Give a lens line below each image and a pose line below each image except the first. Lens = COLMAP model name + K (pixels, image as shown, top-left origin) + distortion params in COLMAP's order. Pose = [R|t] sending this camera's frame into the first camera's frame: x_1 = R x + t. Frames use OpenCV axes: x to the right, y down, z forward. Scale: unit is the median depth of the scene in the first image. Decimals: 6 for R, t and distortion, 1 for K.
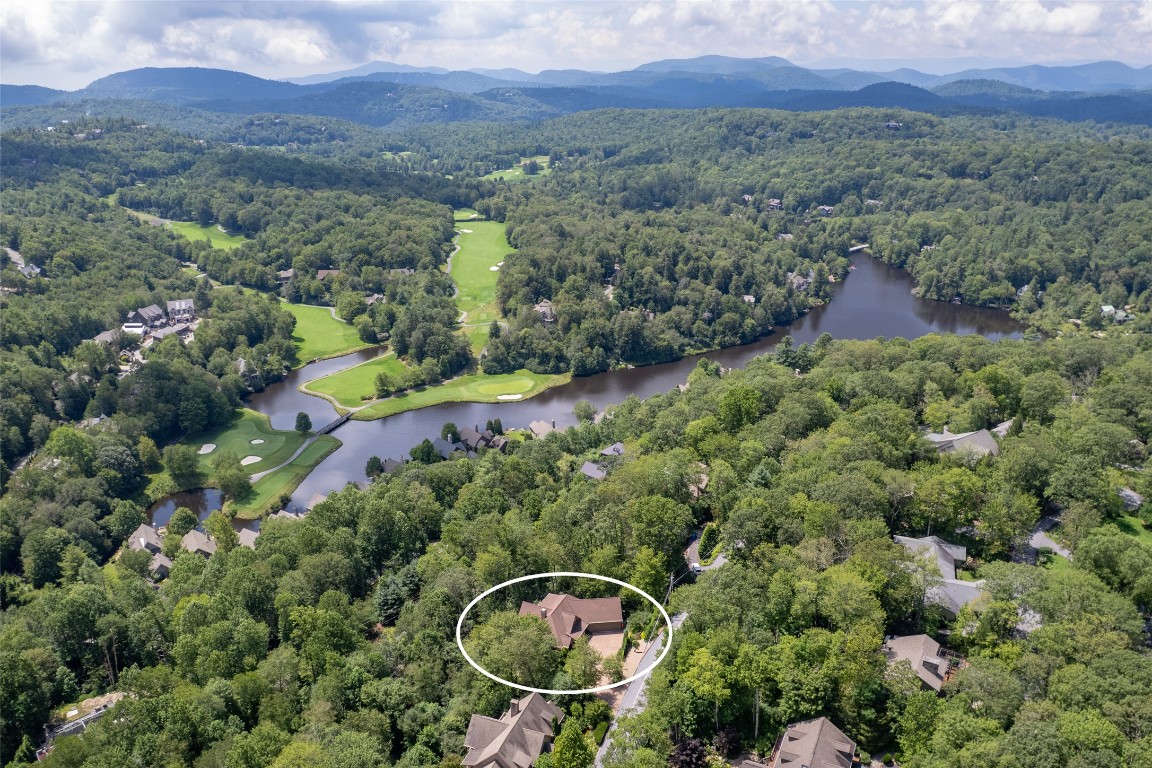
lens RADIAL K [[888.6, 0, 582.0], [0, 888.6, 377.6], [0, 0, 1]] dist [-0.001755, 0.020074]
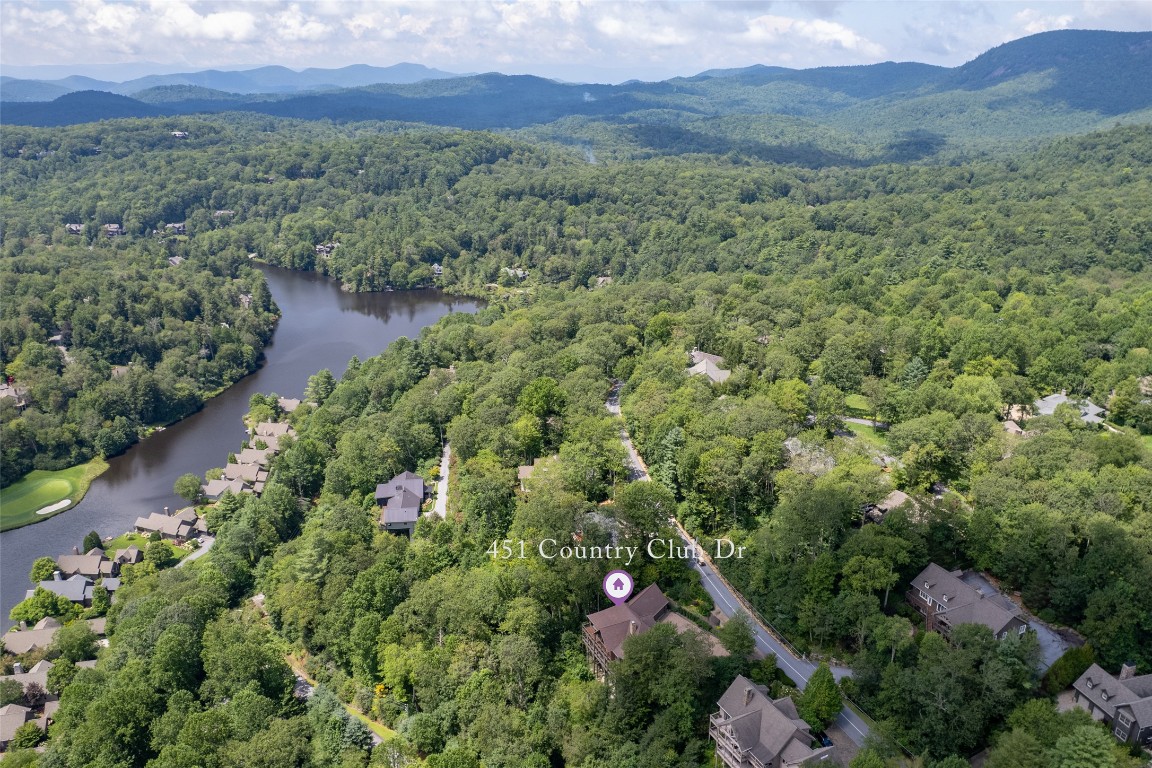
lens RADIAL K [[888.6, 0, 579.2], [0, 888.6, 392.0], [0, 0, 1]] dist [-0.001755, 0.020074]
pose [[0.680461, -0.268718, 0.681735, -0.184209], [0.262600, 0.957968, 0.115491, -0.029517], [-0.684115, 0.100436, 0.722426, 0.076136]]
